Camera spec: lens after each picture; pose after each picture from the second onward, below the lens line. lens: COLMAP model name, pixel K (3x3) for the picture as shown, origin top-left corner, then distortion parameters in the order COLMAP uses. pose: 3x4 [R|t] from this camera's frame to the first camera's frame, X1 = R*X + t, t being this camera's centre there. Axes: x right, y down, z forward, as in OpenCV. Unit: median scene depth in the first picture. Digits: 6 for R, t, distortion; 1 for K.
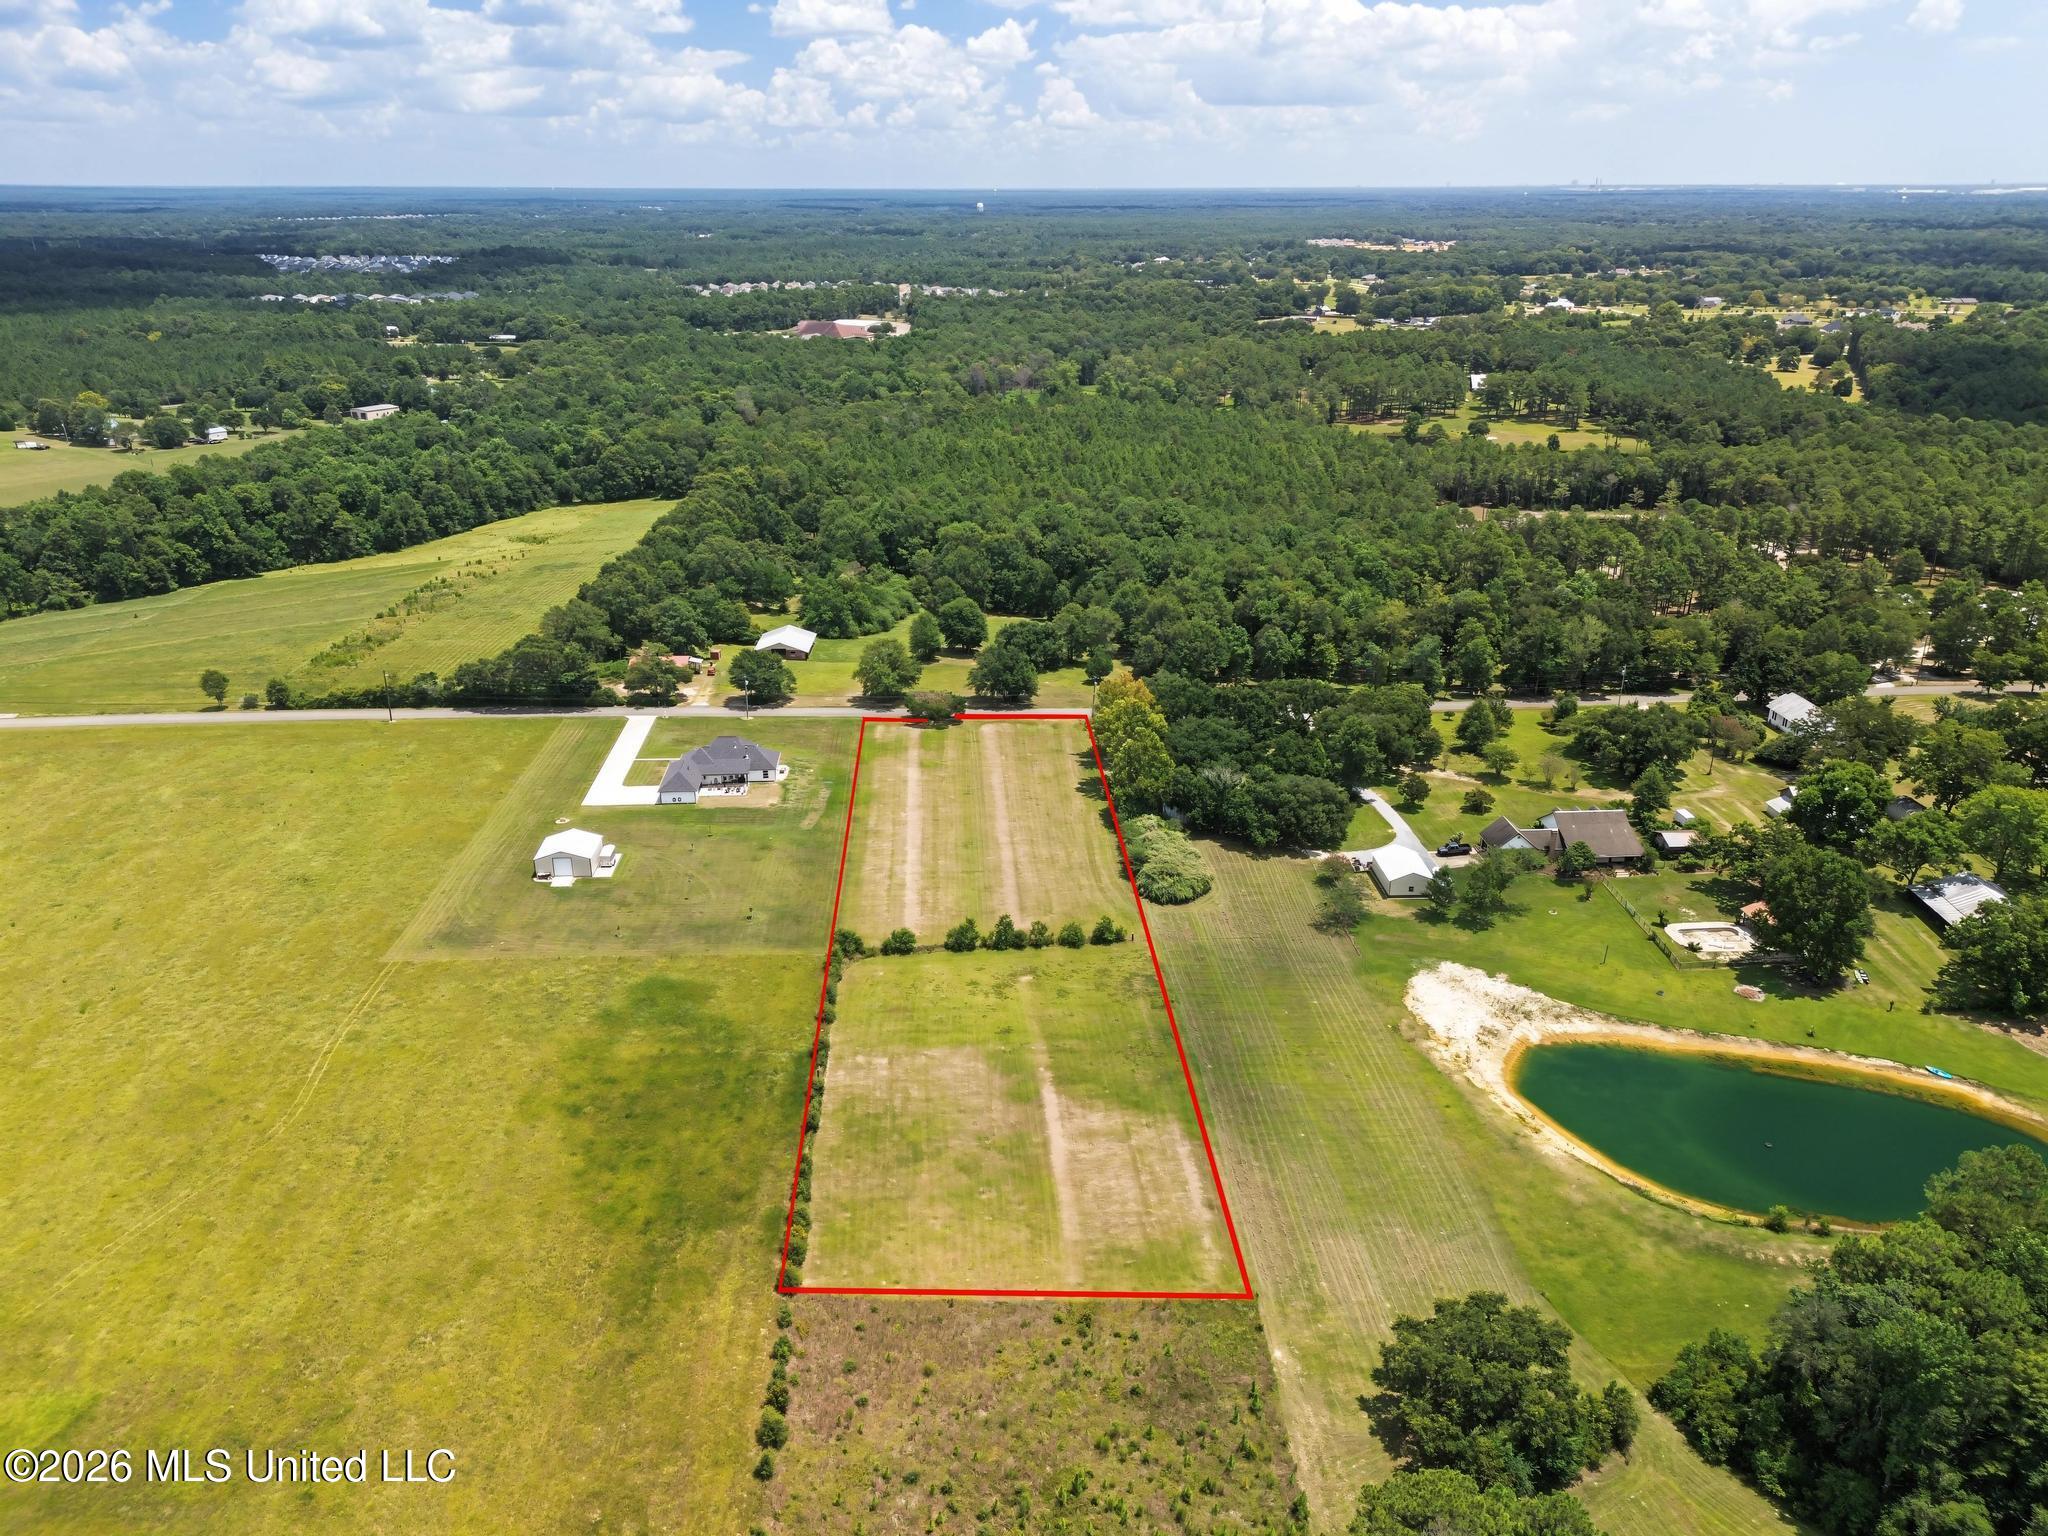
lens RADIAL K [[1443.2, 0, 1029.4], [0, 1443.2, 771.4], [0, 0, 1]] dist [0.080242, -0.088342]
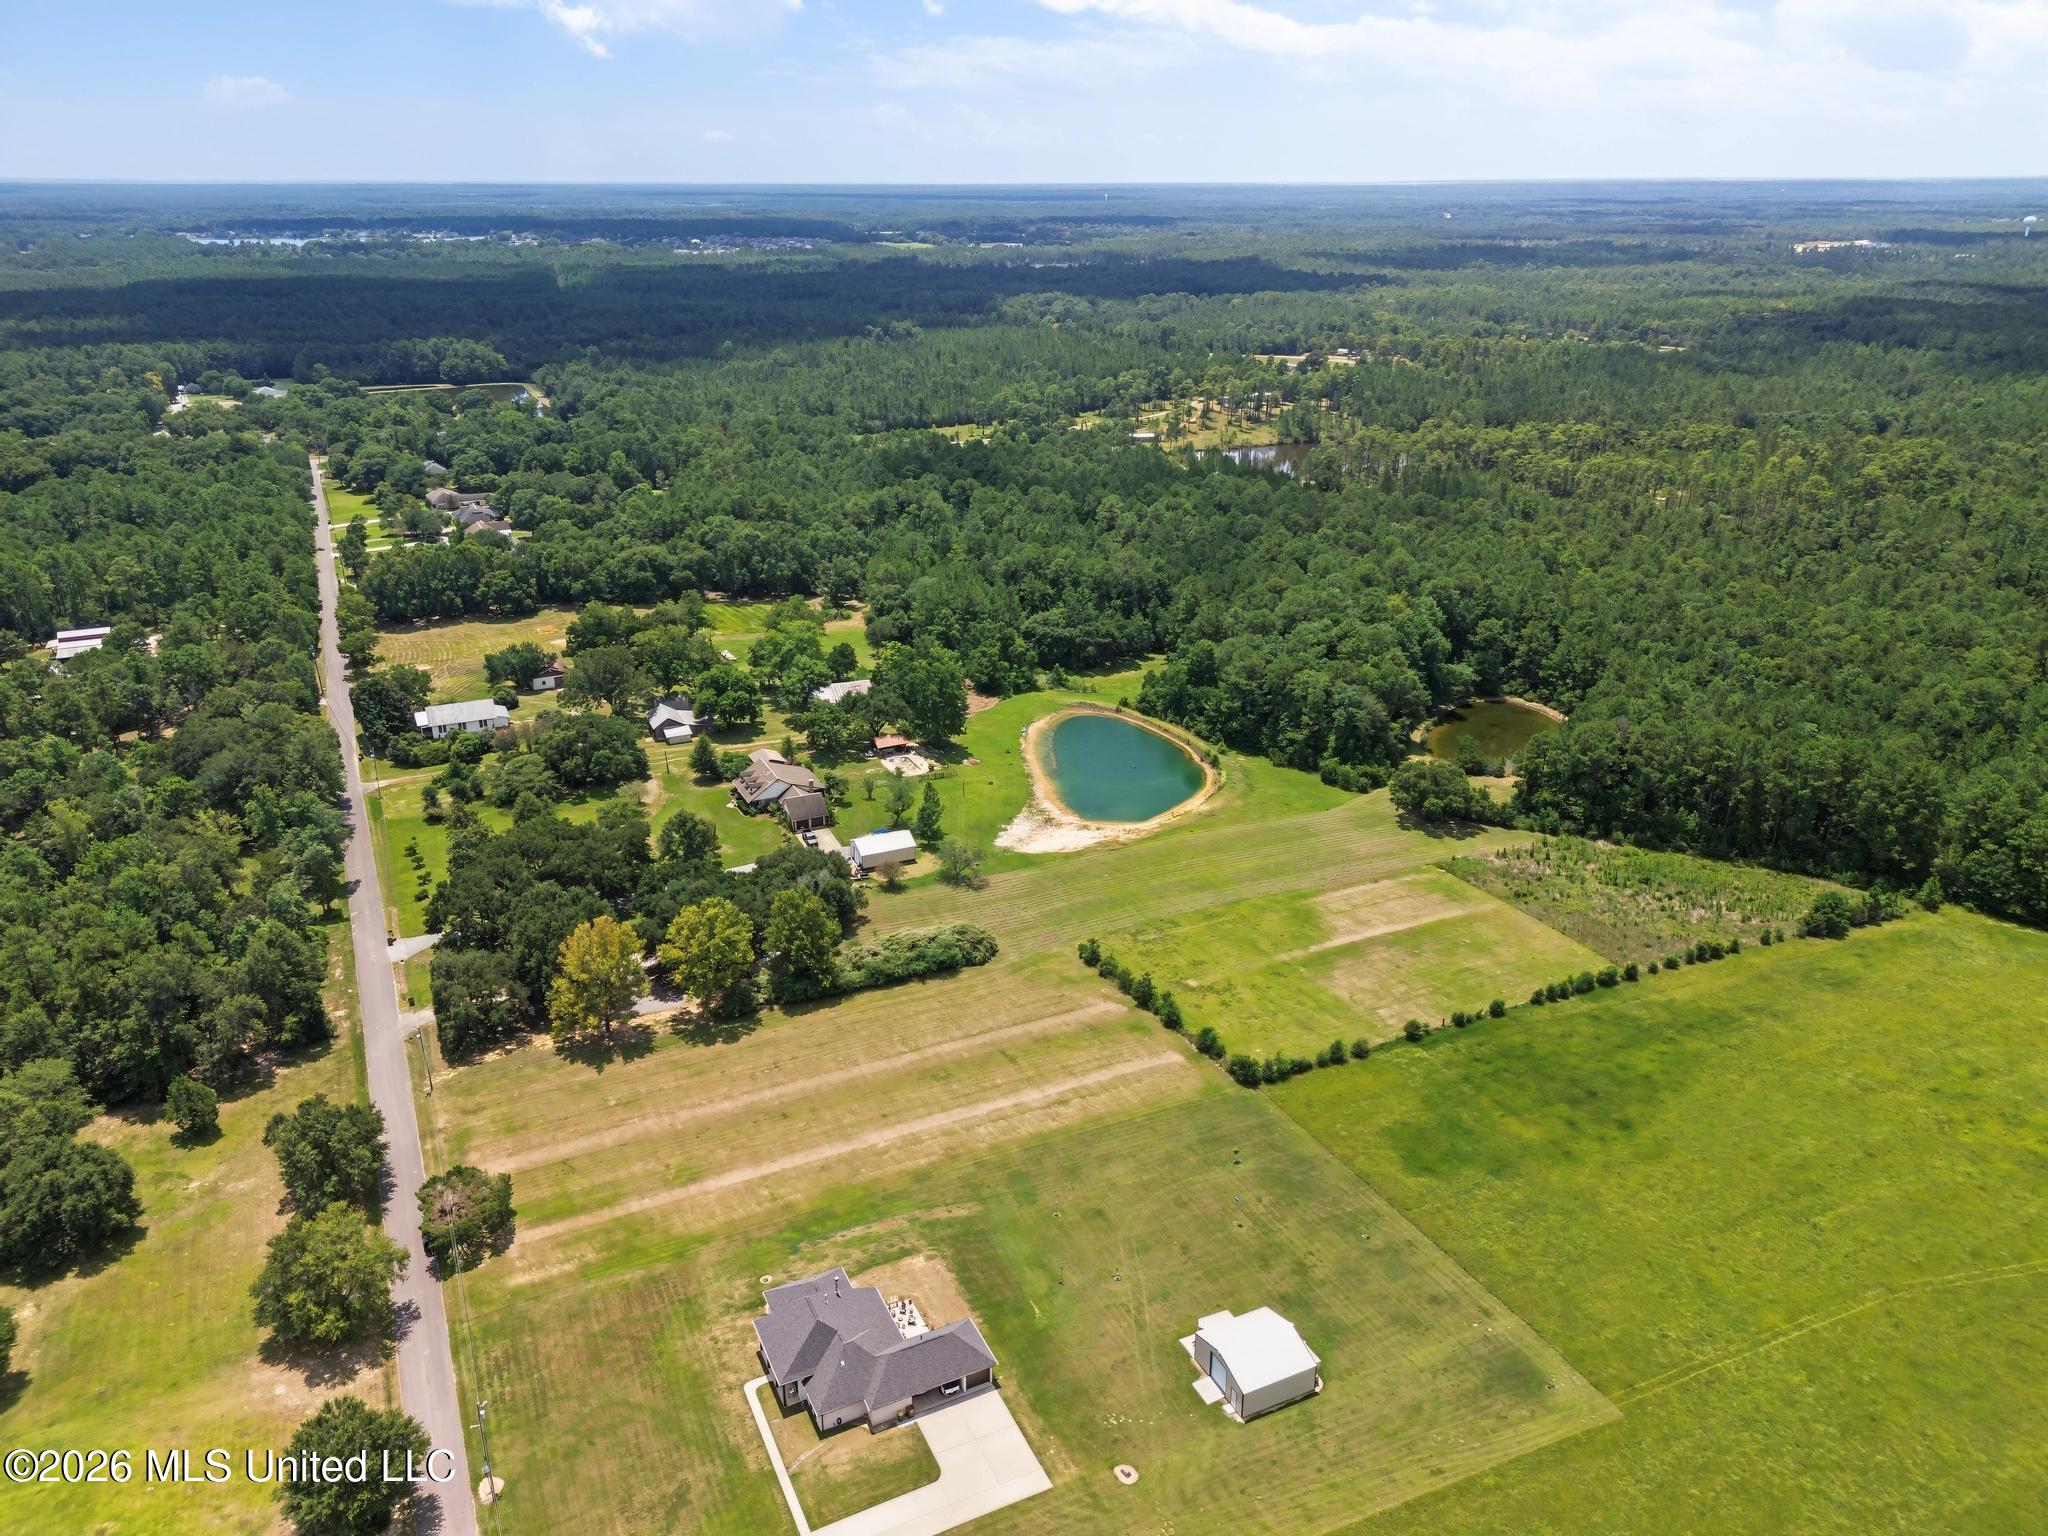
lens RADIAL K [[1443.2, 0, 1029.4], [0, 1443.2, 771.4], [0, 0, 1]] dist [0.080242, -0.088342]
pose [[-0.376063, -0.347613, 0.858919, -0.637473], [0.347674, 0.806301, 0.478541, -0.416185], [-0.858894, 0.478585, -0.182364, 0.945108]]
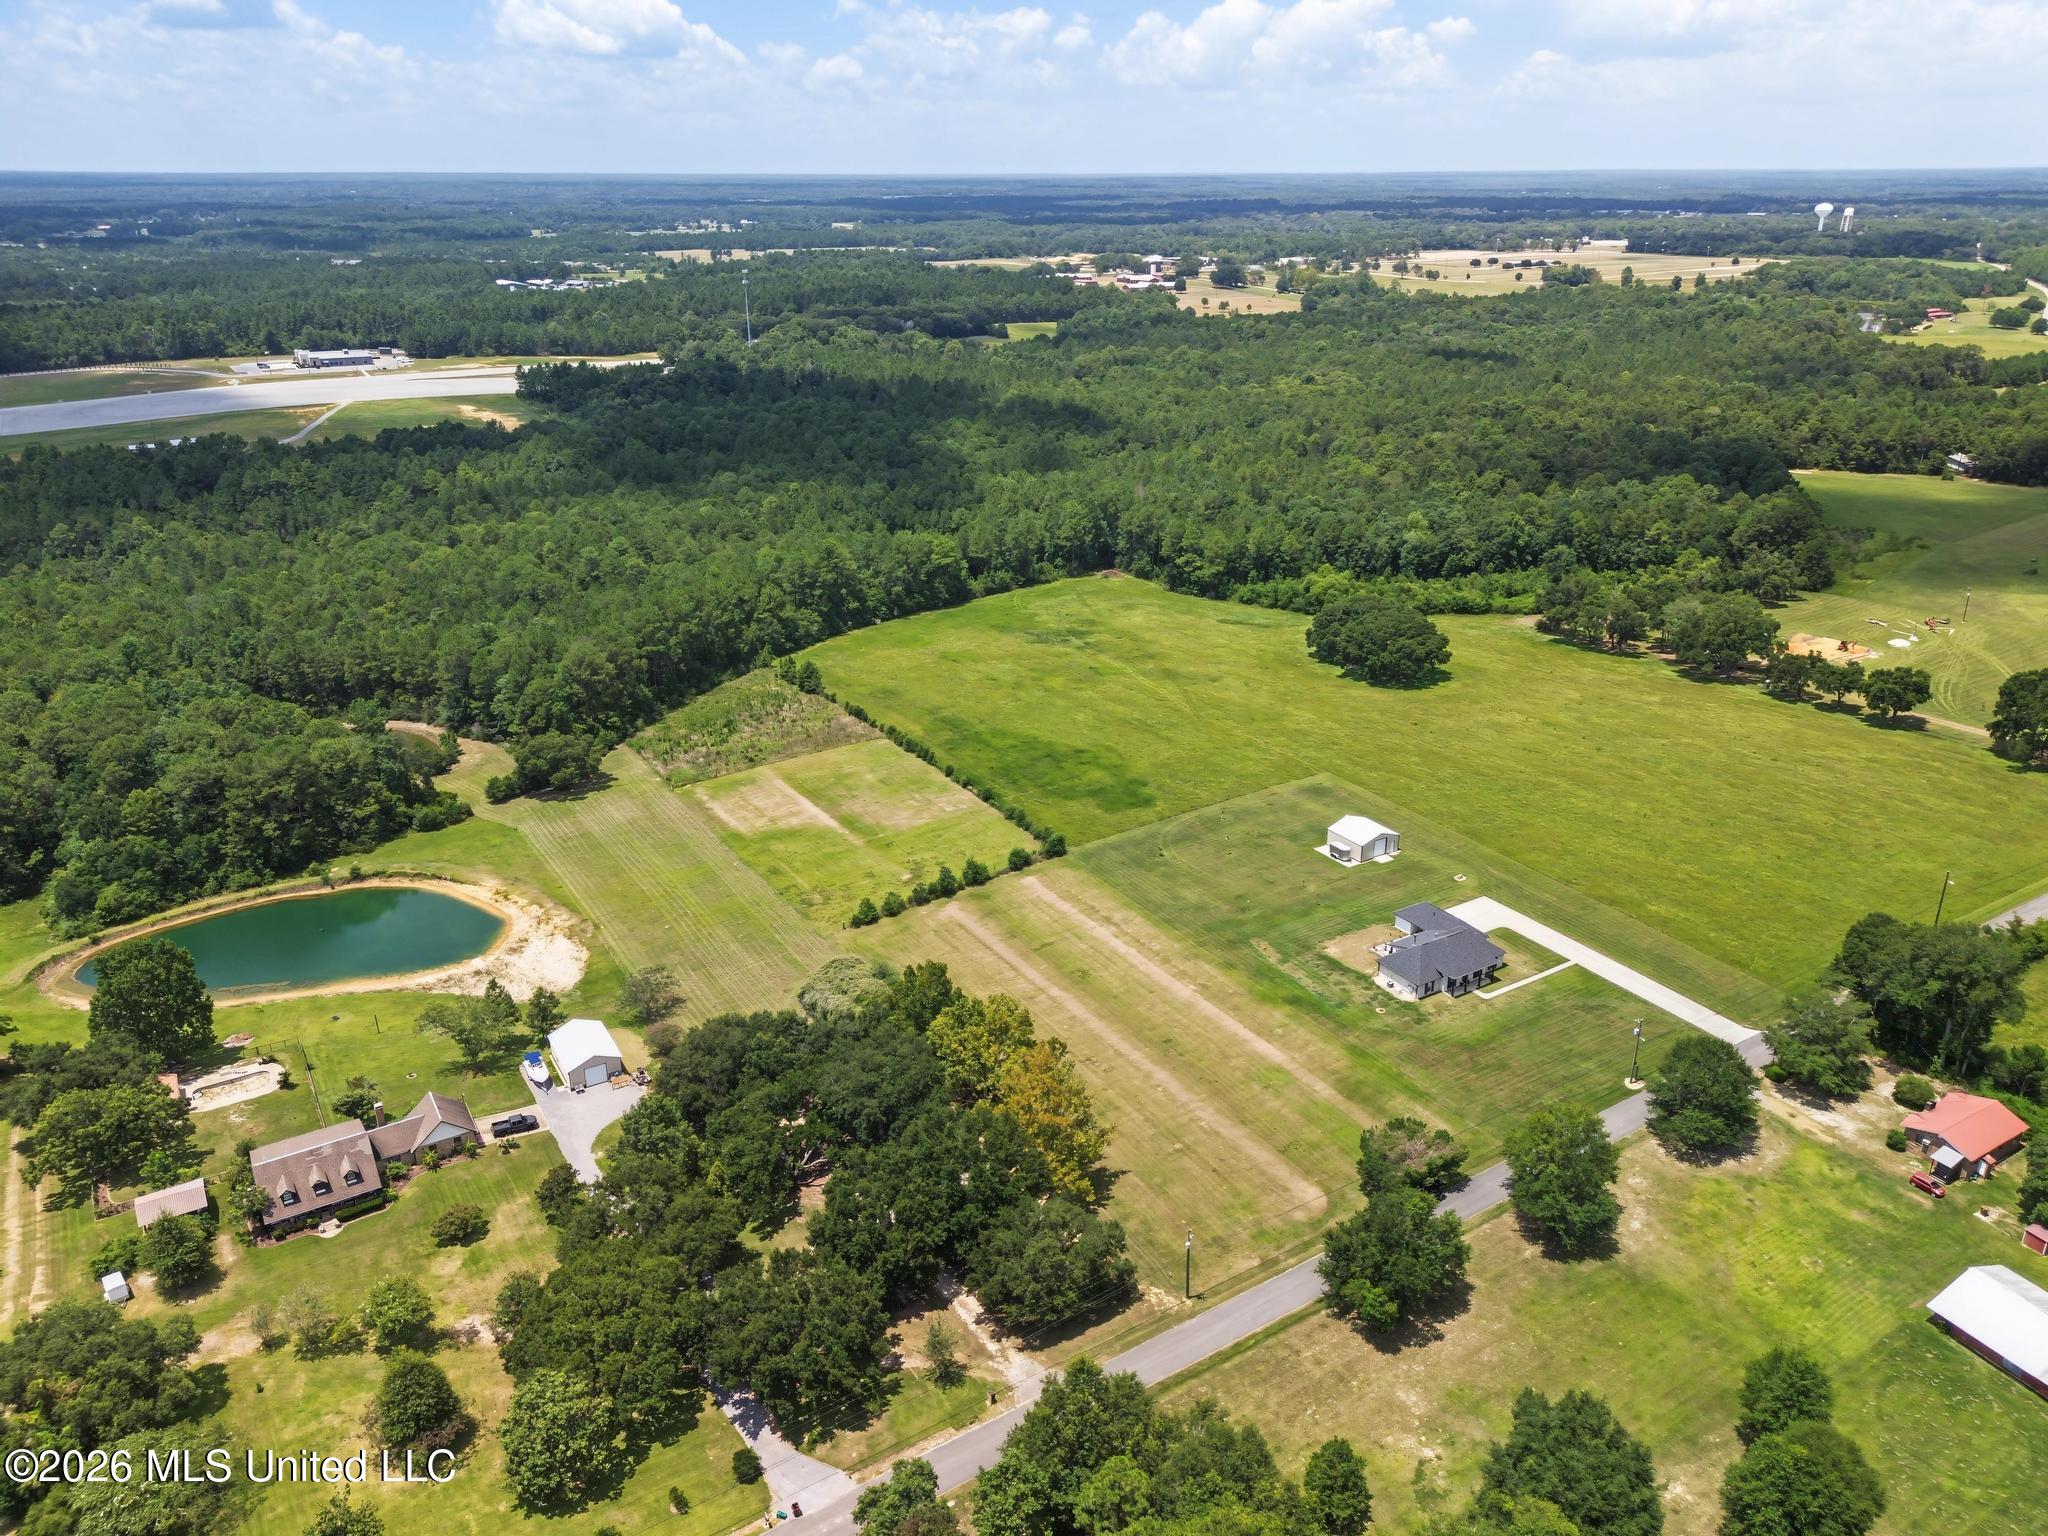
lens RADIAL K [[1443.2, 0, 1029.4], [0, 1443.2, 771.4], [0, 0, 1]] dist [0.080242, -0.088342]
pose [[-0.881337, 0.183554, -0.435376, 0.322903], [-0.173471, 0.731400, 0.659517, -0.572591], [0.439491, 0.656782, -0.612768, 1.337419]]
